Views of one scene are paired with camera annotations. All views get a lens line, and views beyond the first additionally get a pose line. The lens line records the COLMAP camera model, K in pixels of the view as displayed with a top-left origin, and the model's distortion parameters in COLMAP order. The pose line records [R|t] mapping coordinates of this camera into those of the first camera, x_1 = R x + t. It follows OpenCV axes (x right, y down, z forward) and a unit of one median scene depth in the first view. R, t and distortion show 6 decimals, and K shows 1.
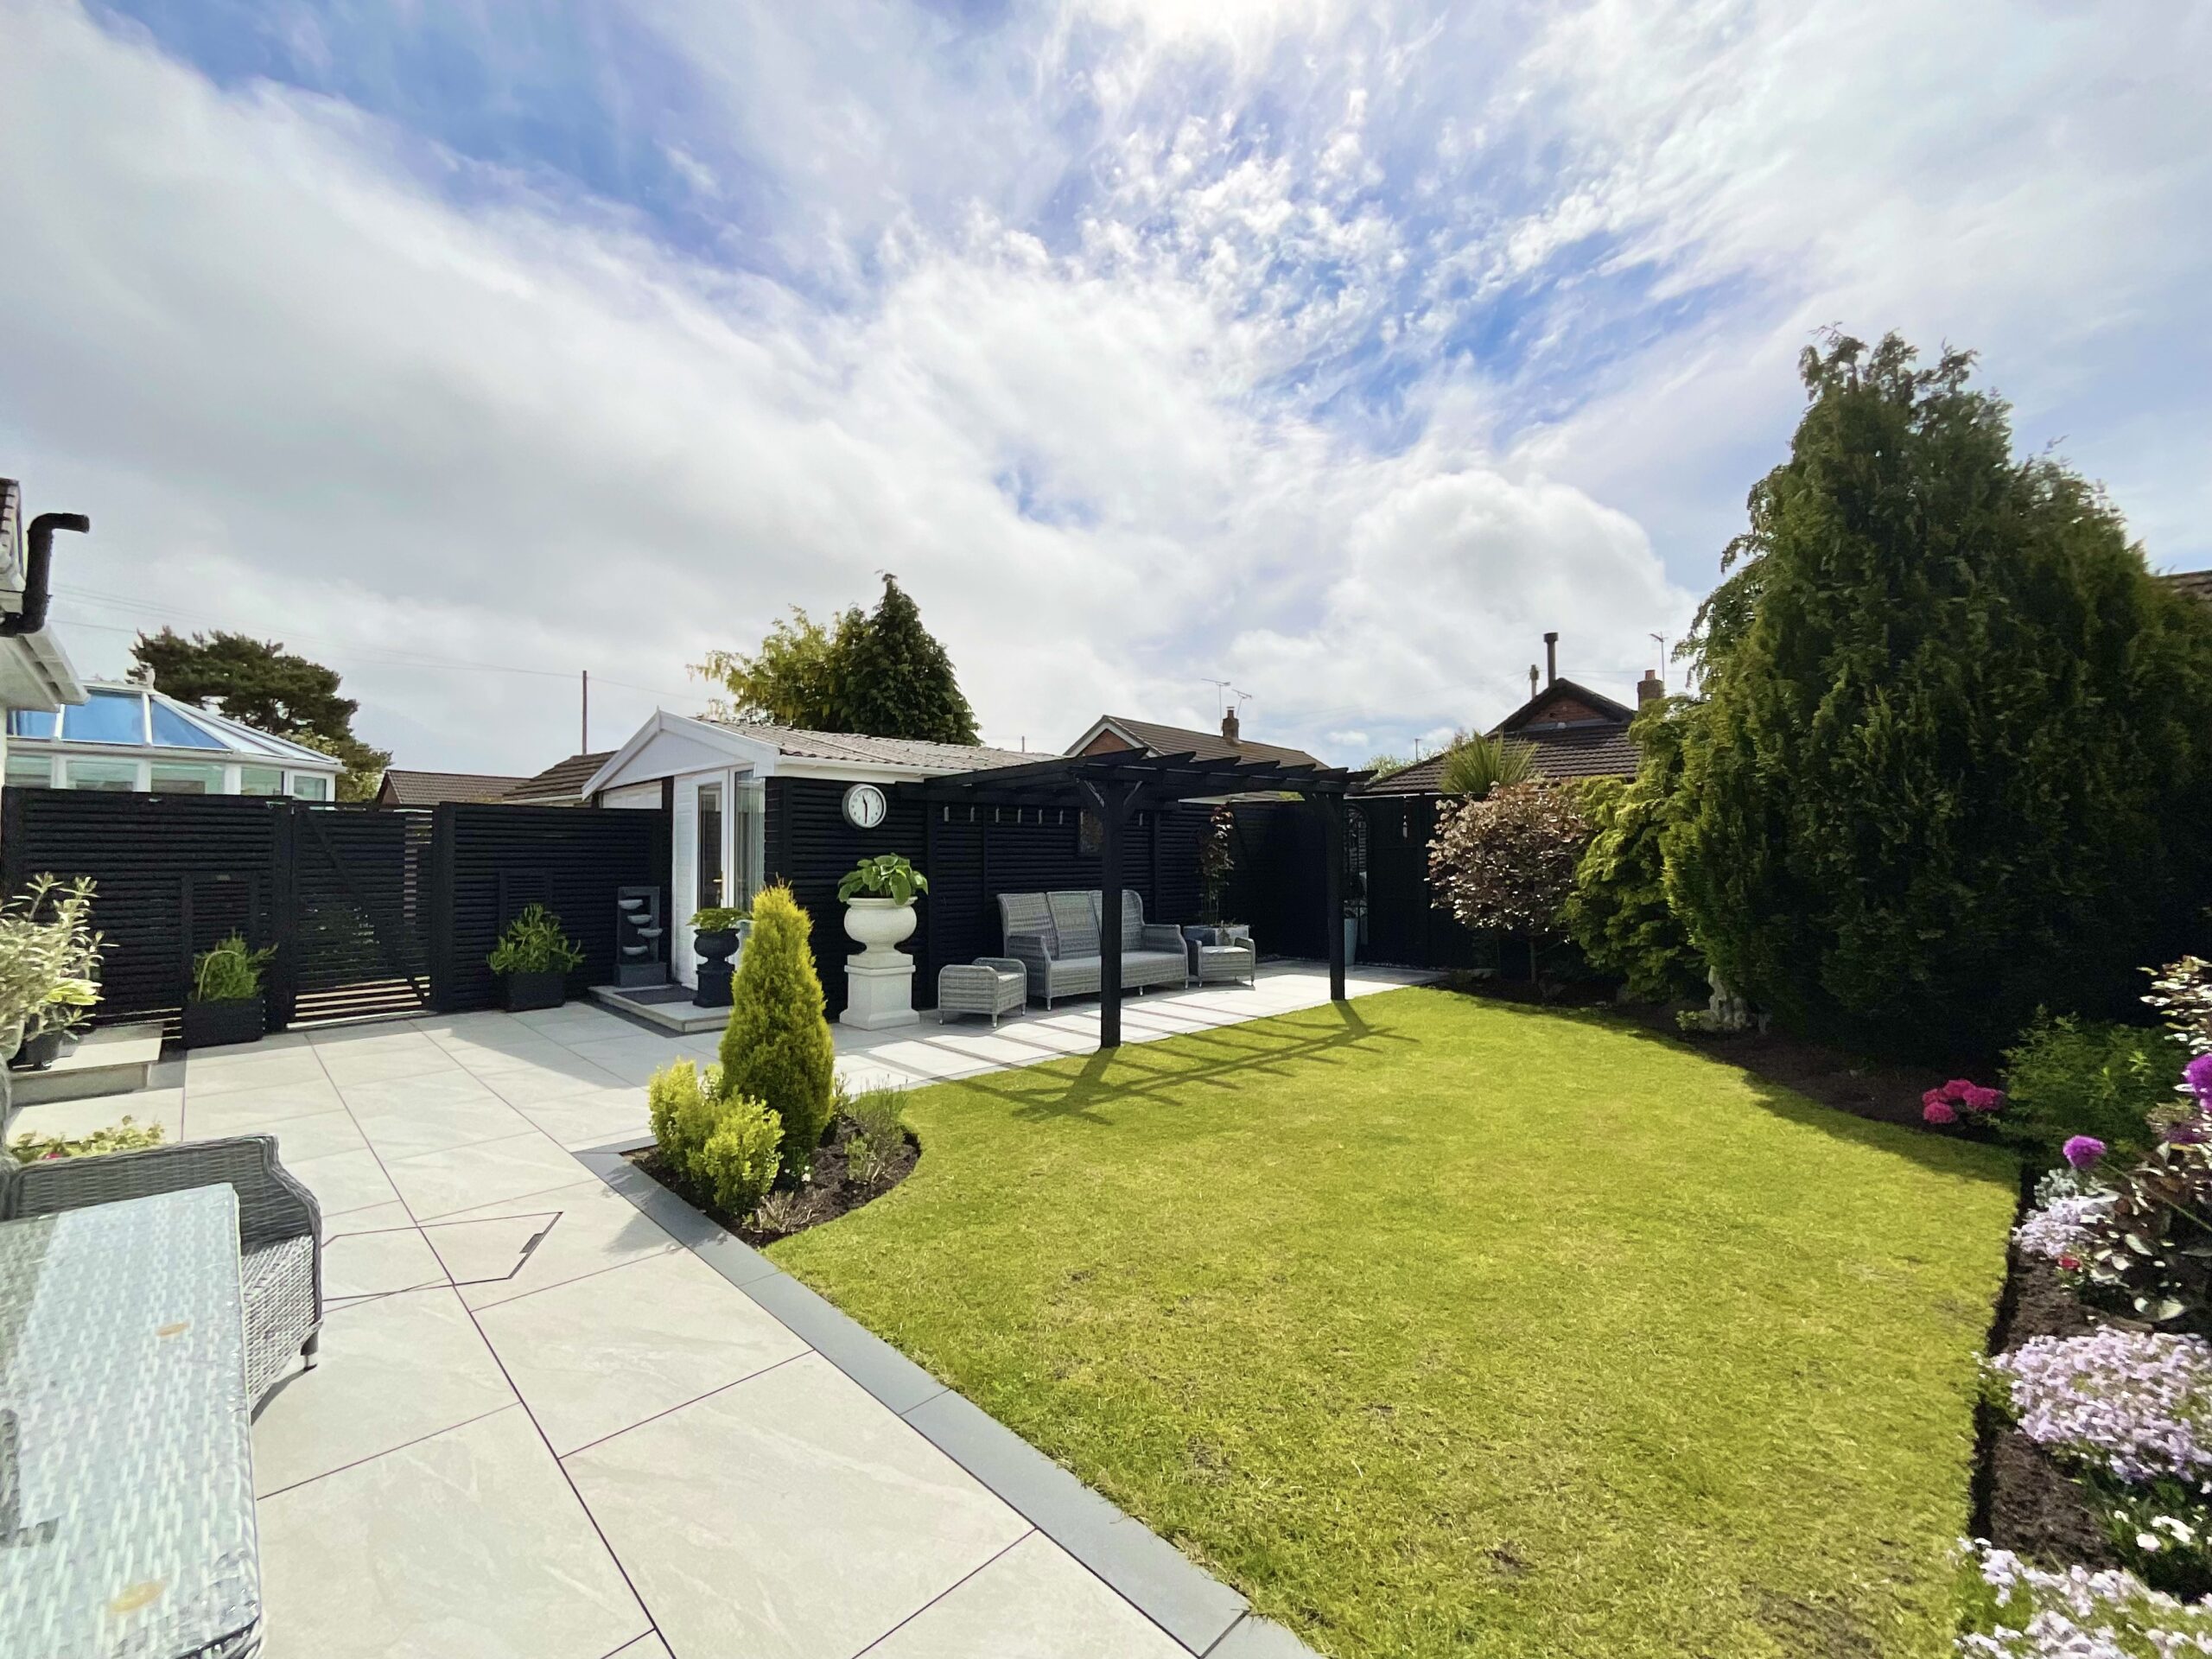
lens RADIAL K [[901.2, 0, 1106.0], [0, 901.2, 829.5], [0, 0, 1]] dist [-0.002875, 0.001121]
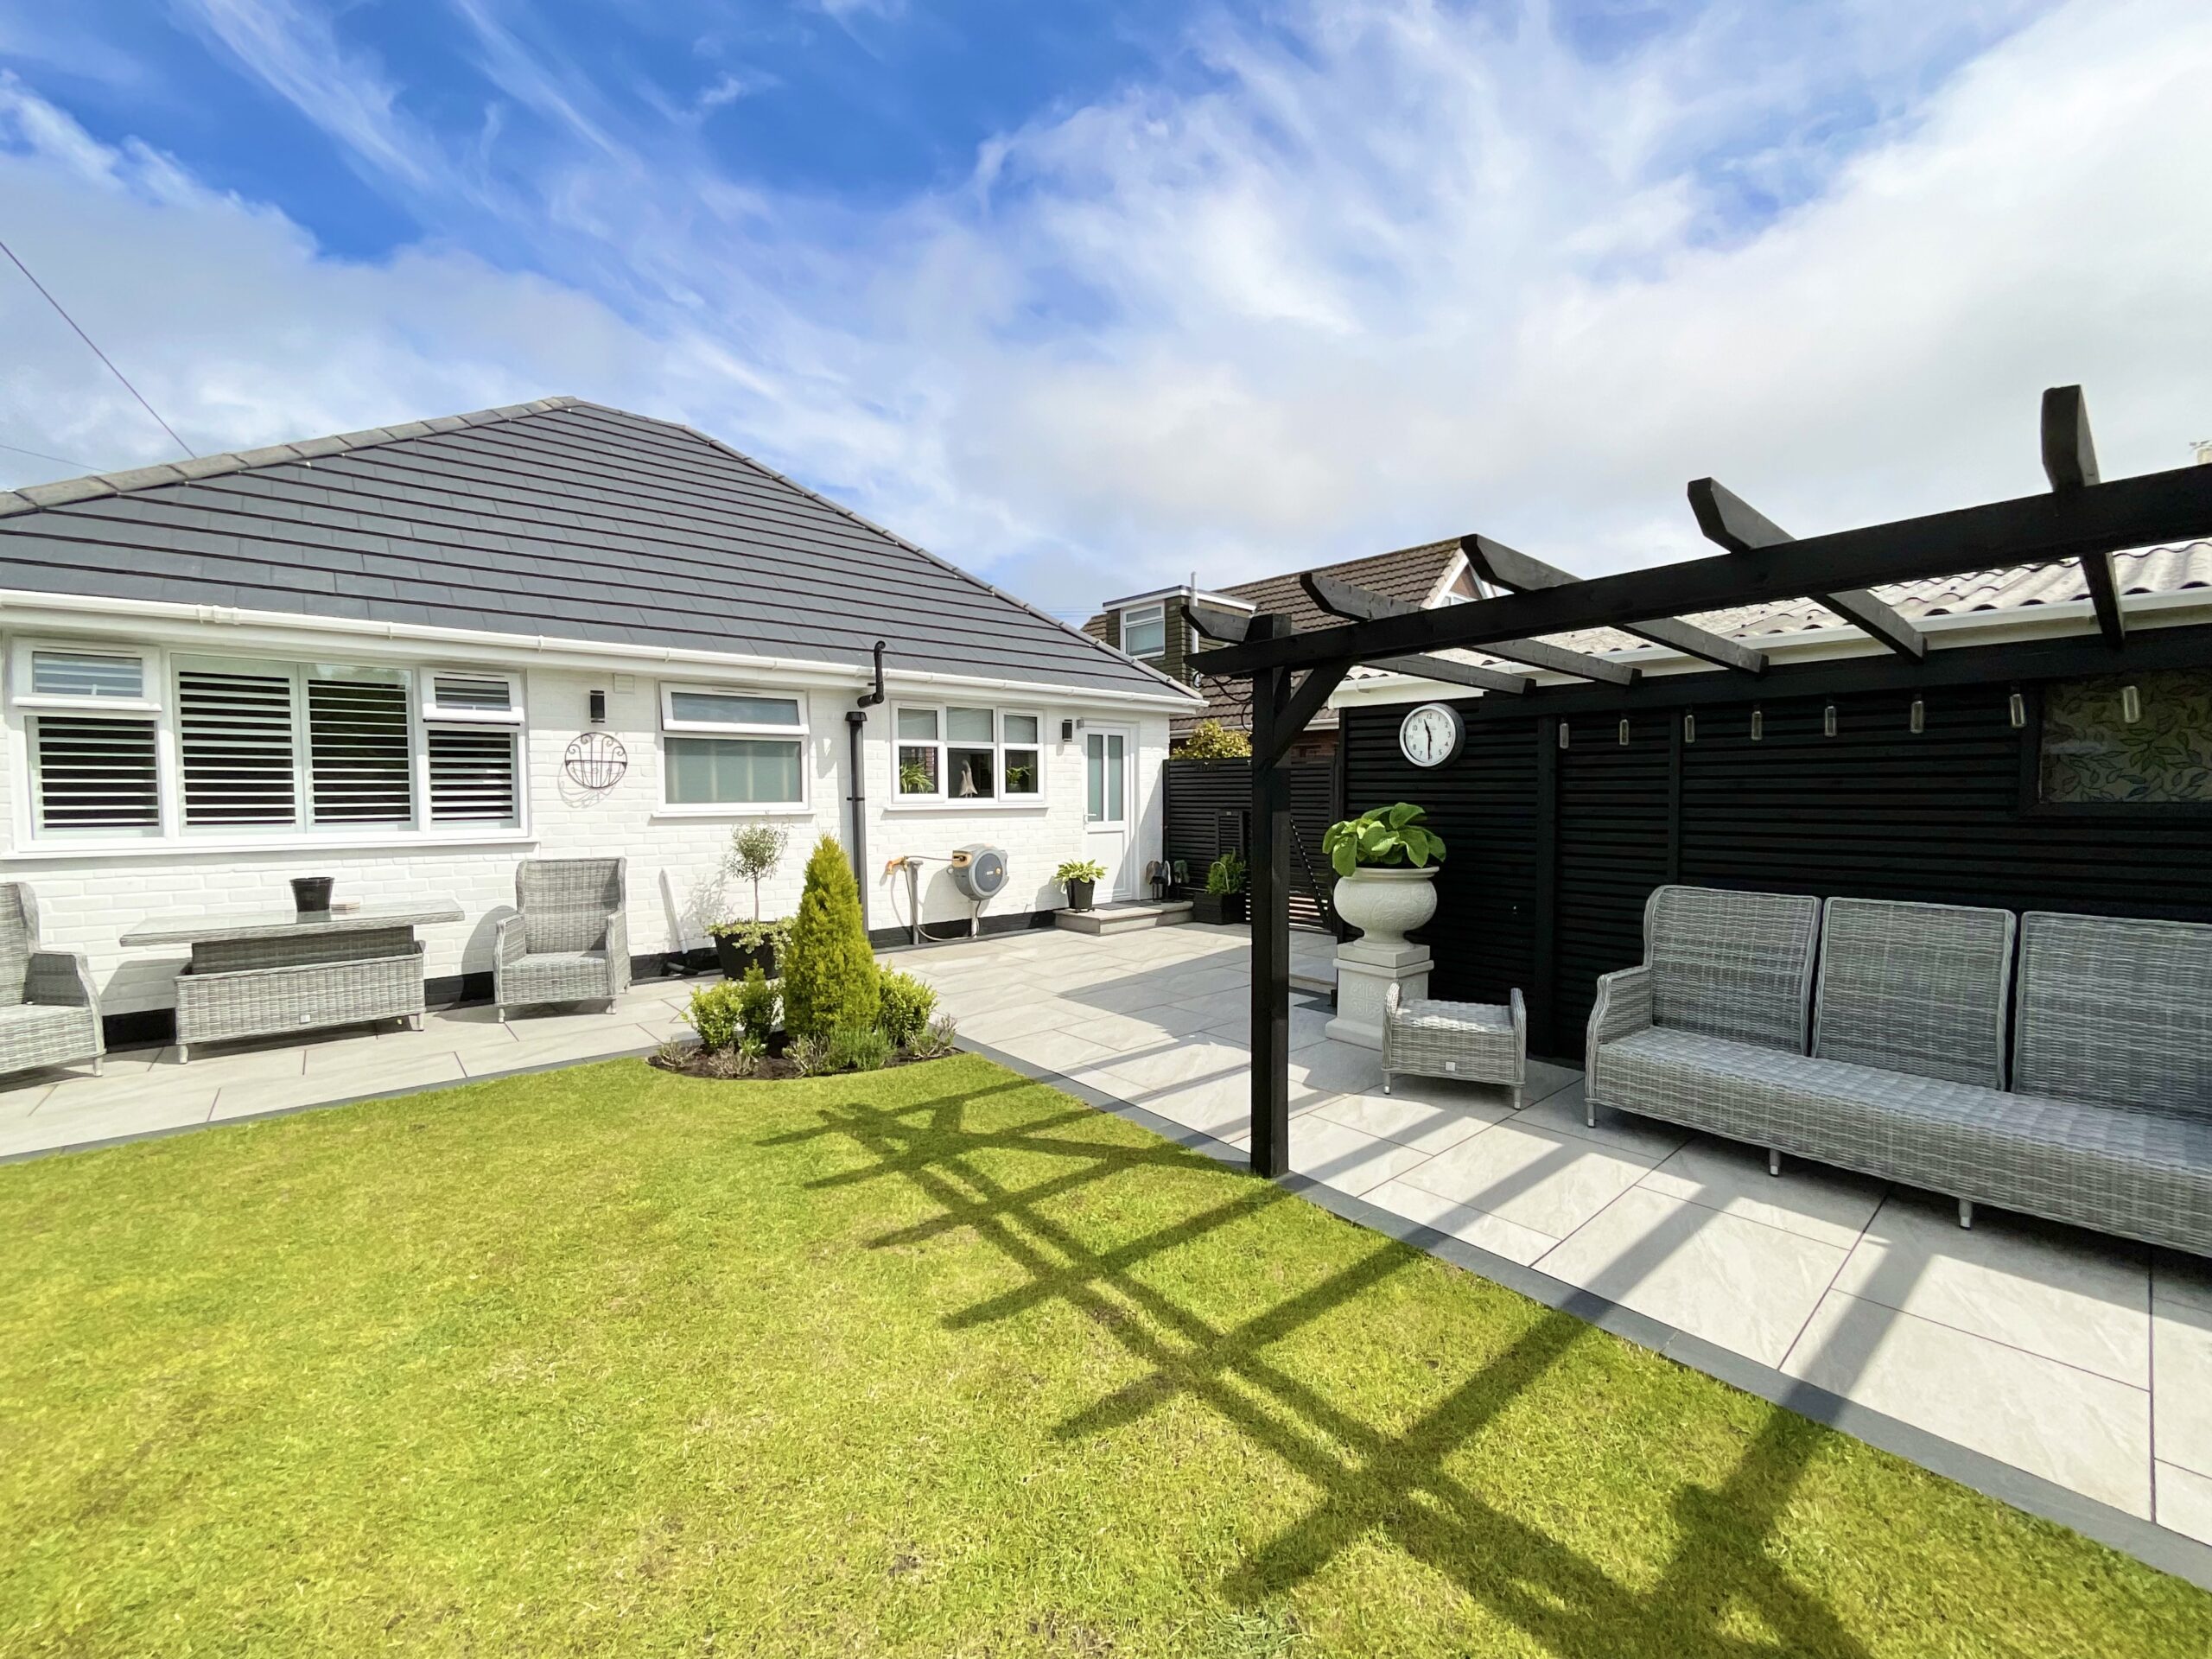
lens RADIAL K [[901.2, 0, 1106.0], [0, 901.2, 829.5], [0, 0, 1]] dist [-0.002875, 0.001121]
pose [[-0.075314, 0.050478, -0.995881, 0.651941], [0.032615, 0.998308, 0.048134, 0.008530], [0.996626, -0.028856, -0.076833, 1.146795]]
